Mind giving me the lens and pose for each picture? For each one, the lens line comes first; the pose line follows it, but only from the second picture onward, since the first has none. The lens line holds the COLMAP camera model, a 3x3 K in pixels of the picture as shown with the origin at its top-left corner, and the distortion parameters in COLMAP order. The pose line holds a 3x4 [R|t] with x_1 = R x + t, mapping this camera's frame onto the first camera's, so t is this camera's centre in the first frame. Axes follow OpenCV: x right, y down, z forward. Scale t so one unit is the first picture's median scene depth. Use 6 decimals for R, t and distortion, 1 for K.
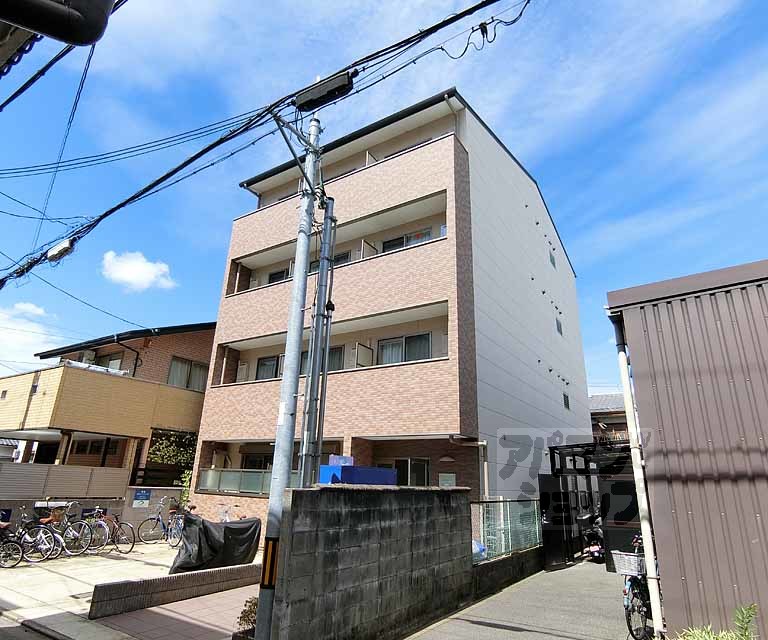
lens RADIAL K [[482.3, 0, 384.0], [0, 482.3, 320.0], [0, 0, 1]] dist [-0.009038, -0.005310]
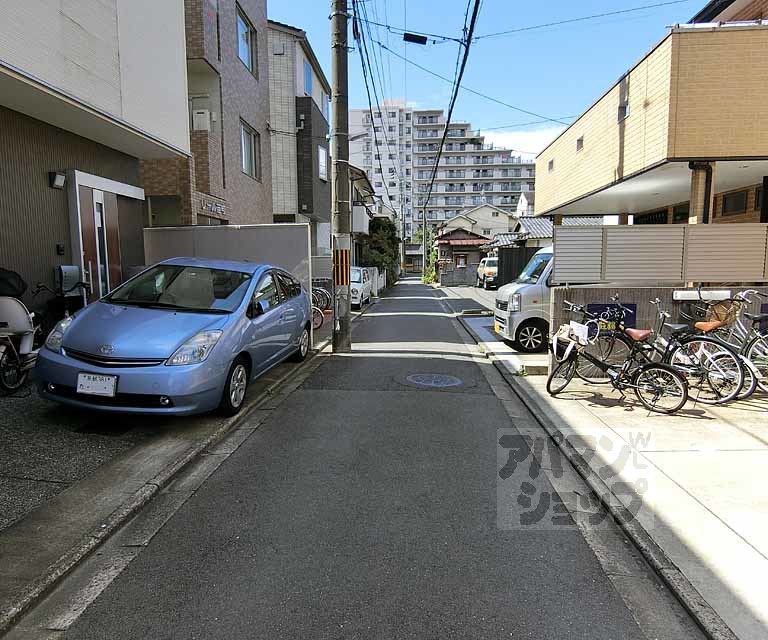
lens RADIAL K [[482.3, 0, 384.0], [0, 482.3, 320.0], [0, 0, 1]] dist [-0.009038, -0.005310]
pose [[0.496968, 0.055871, -0.865968, -0.425795], [0.305545, 0.922753, 0.234883, 0.184282], [0.812198, -0.381321, 0.441507, 0.486060]]
